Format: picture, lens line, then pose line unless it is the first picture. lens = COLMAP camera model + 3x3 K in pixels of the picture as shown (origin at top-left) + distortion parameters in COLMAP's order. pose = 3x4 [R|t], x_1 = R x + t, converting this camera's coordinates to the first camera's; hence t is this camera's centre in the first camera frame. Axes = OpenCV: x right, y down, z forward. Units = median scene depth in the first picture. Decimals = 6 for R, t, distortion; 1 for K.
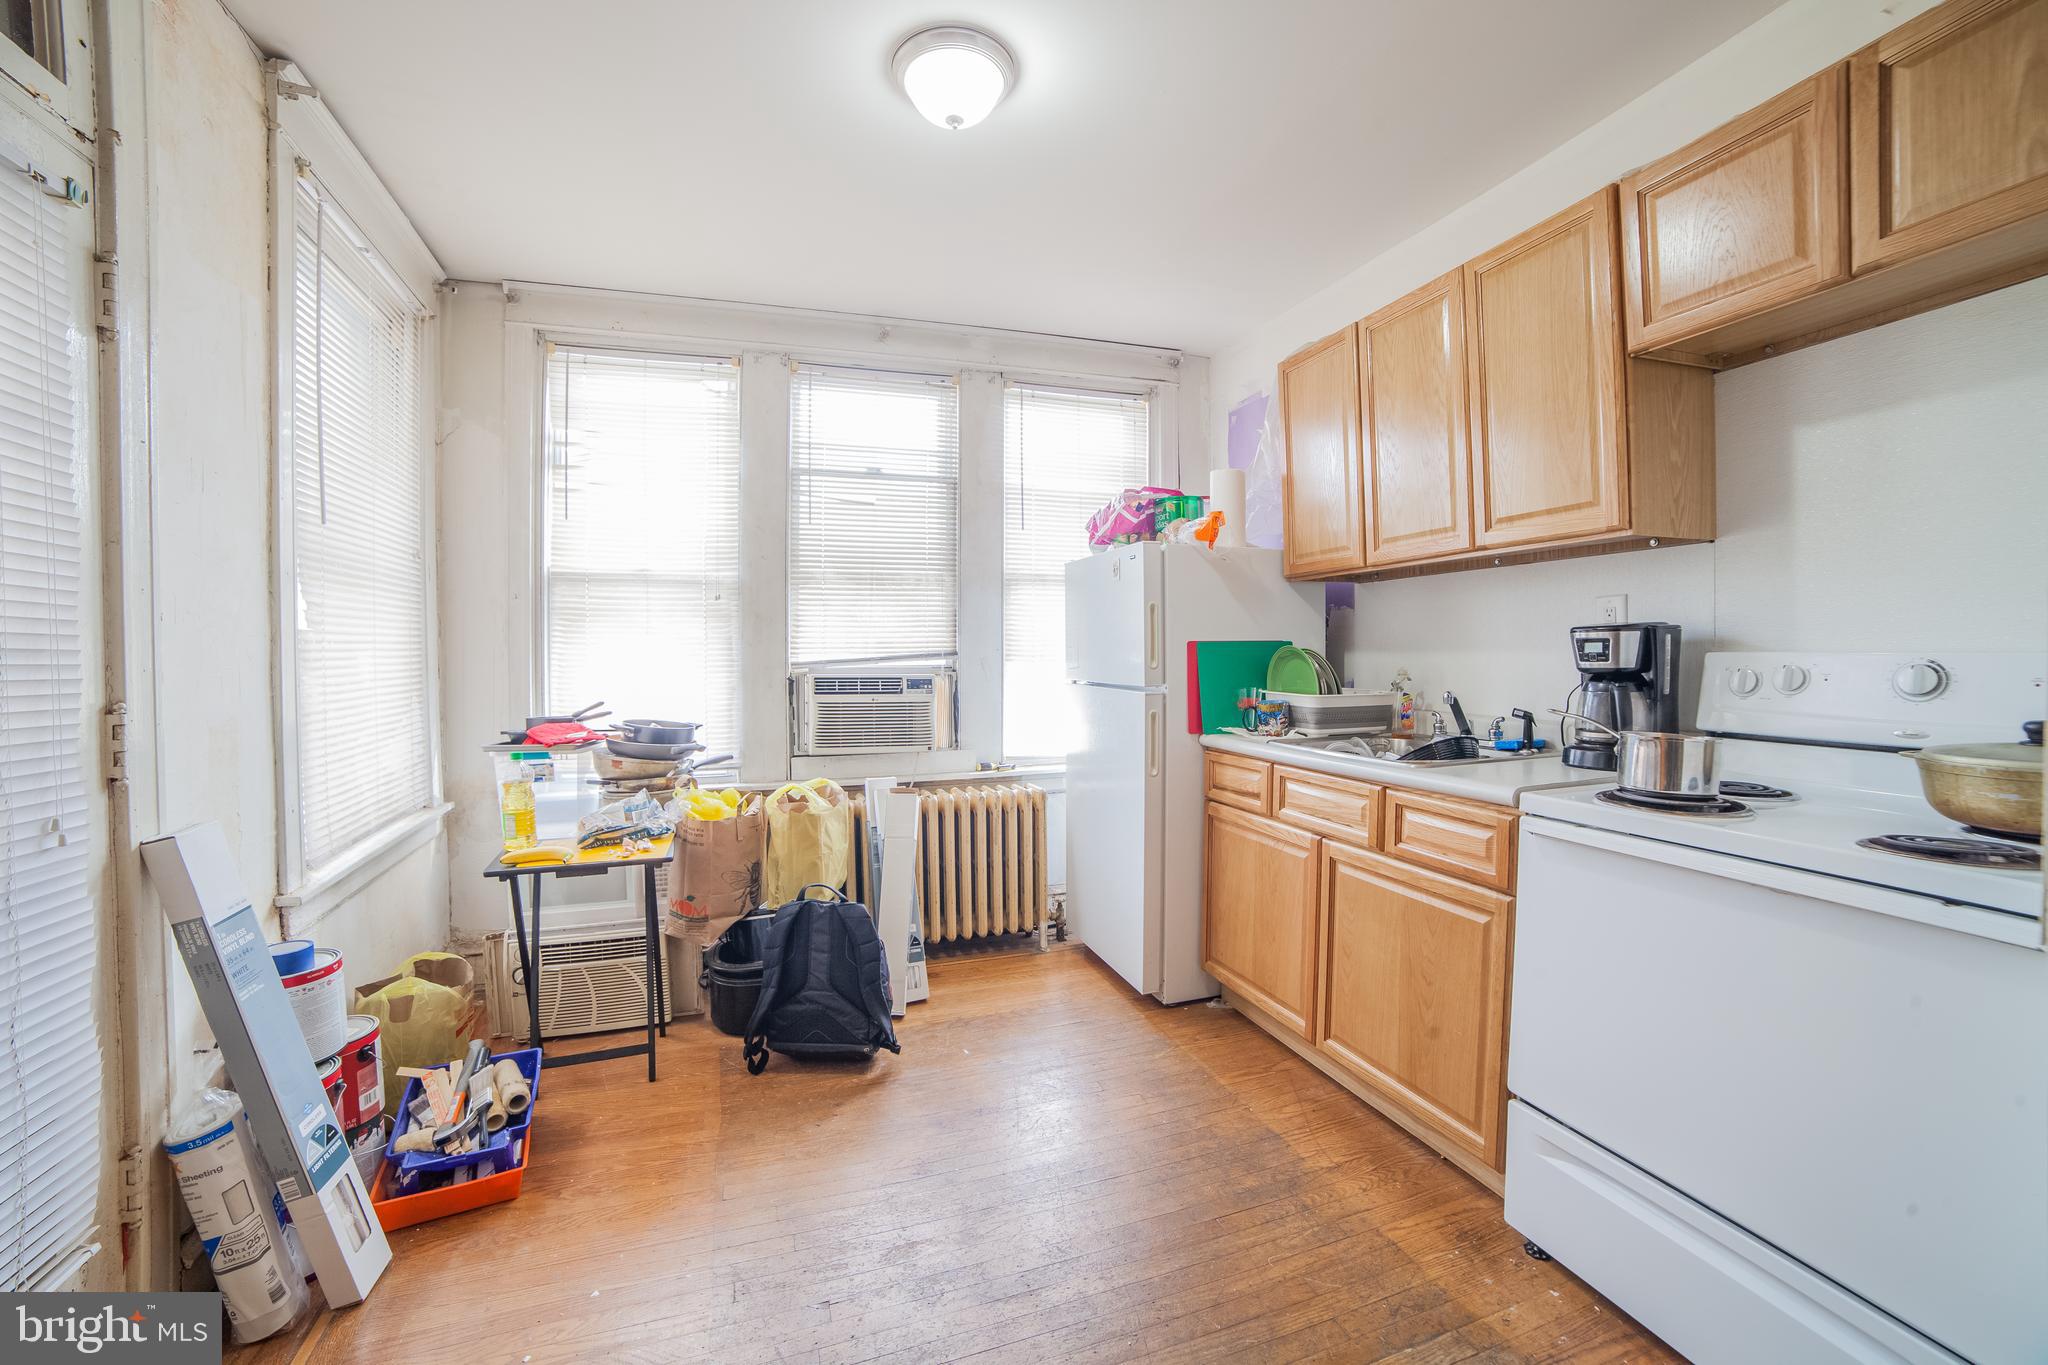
lens RADIAL K [[811.1, 0, 994.2], [0, 811.1, 671.1], [0, 0, 1]] dist [-0.094634, 0.032815]
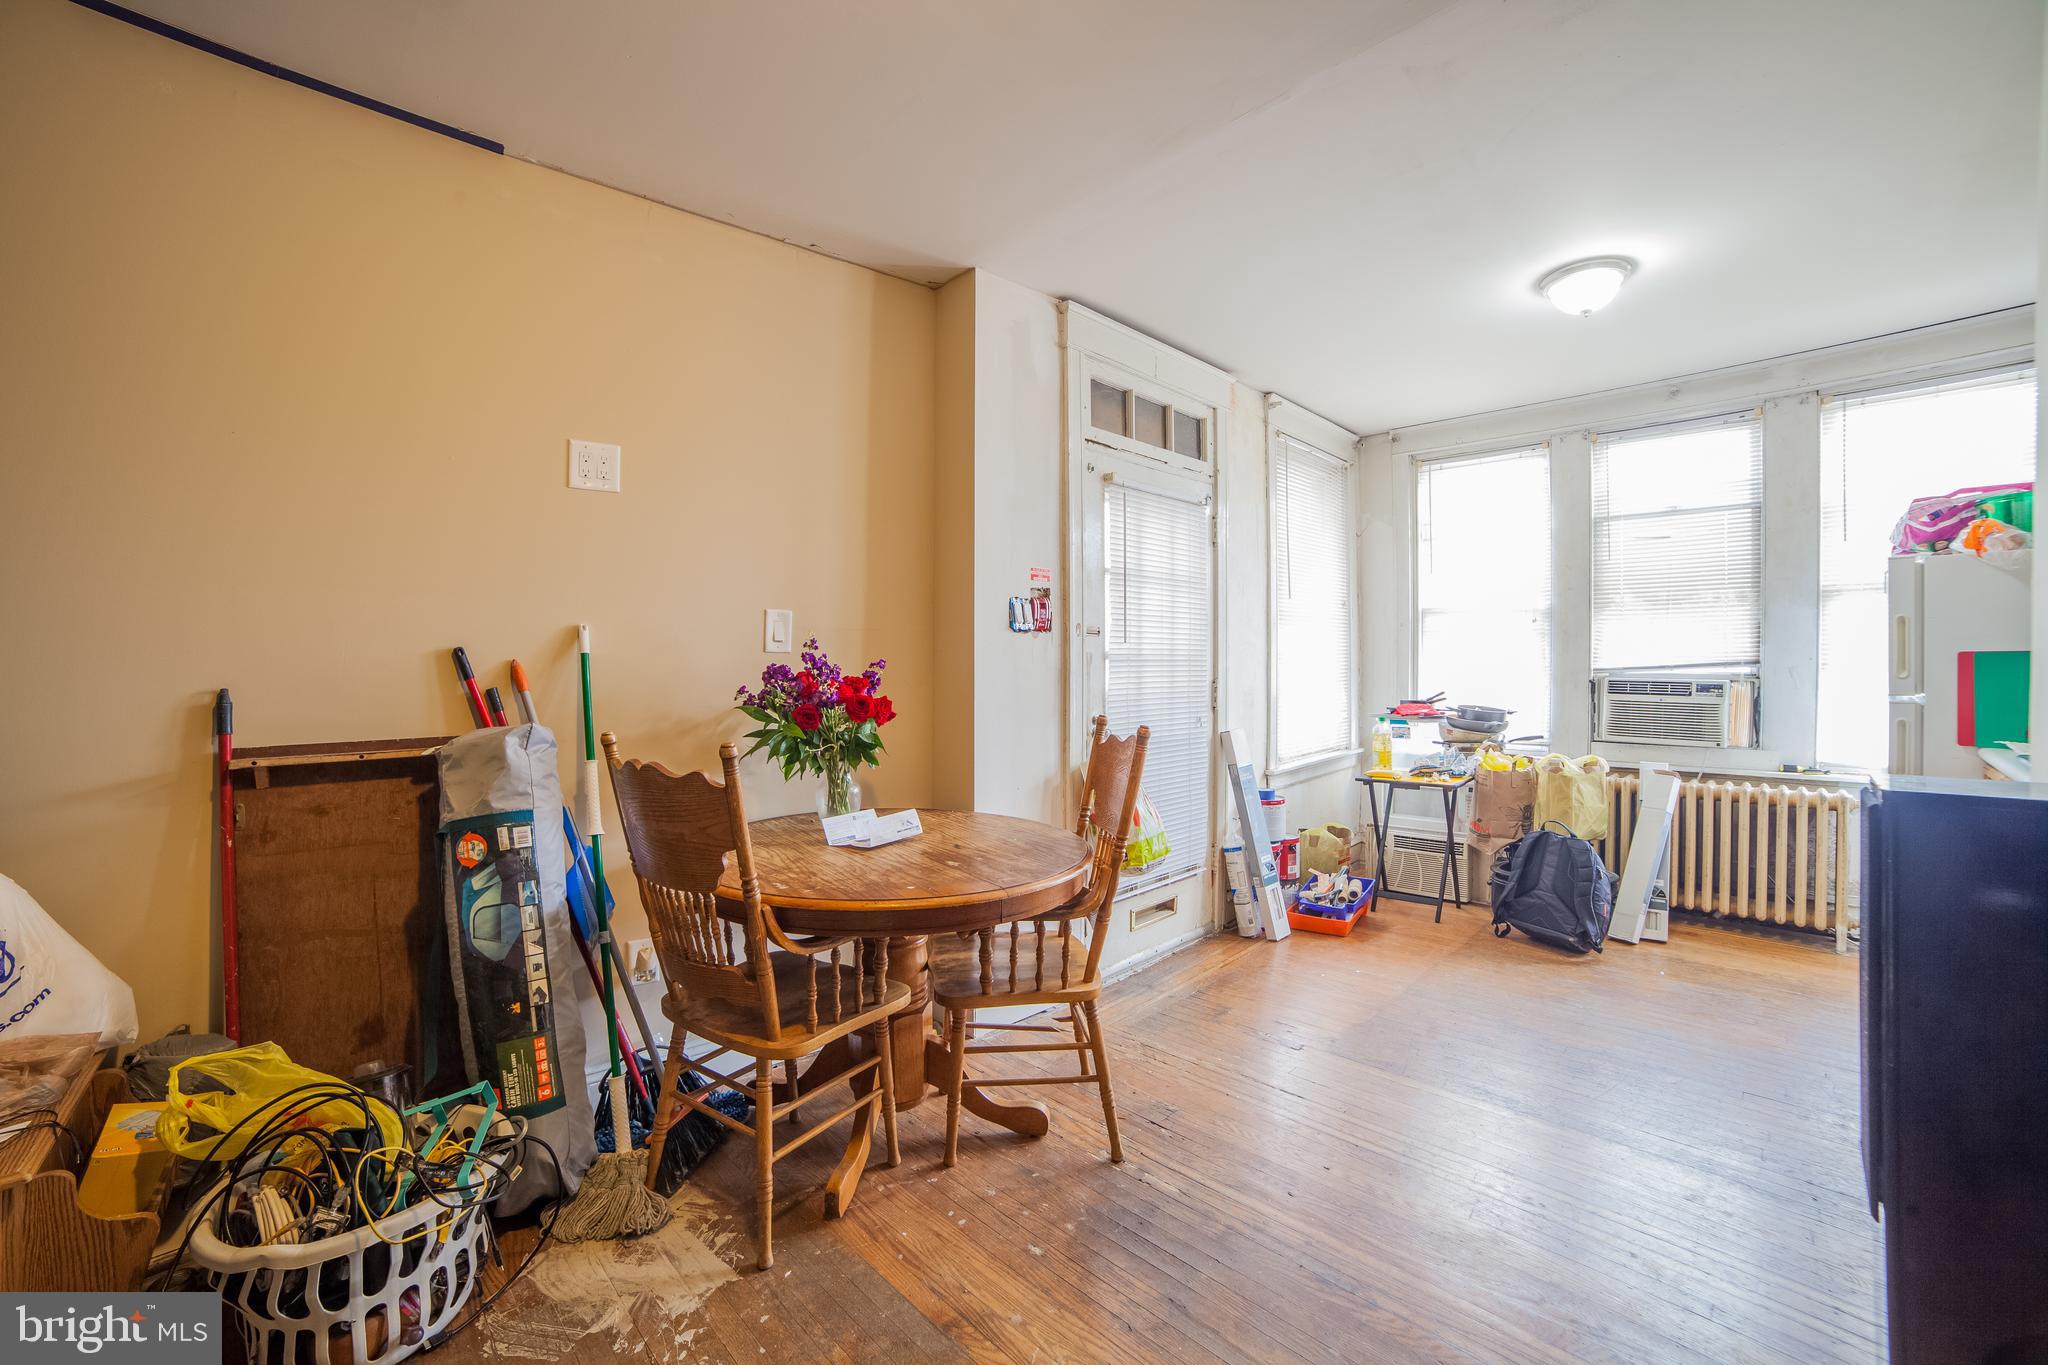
lens RADIAL K [[838.1, 0, 1019.5], [0, 838.1, 667.7], [0, 0, 1]] dist [-0.107079, 0.038121]
pose [[0.432435, 0.012795, -0.901574, 0.619076], [-0.021154, 0.999768, 0.004042, 0.003380], [0.901417, 0.017325, 0.432605, -0.466465]]
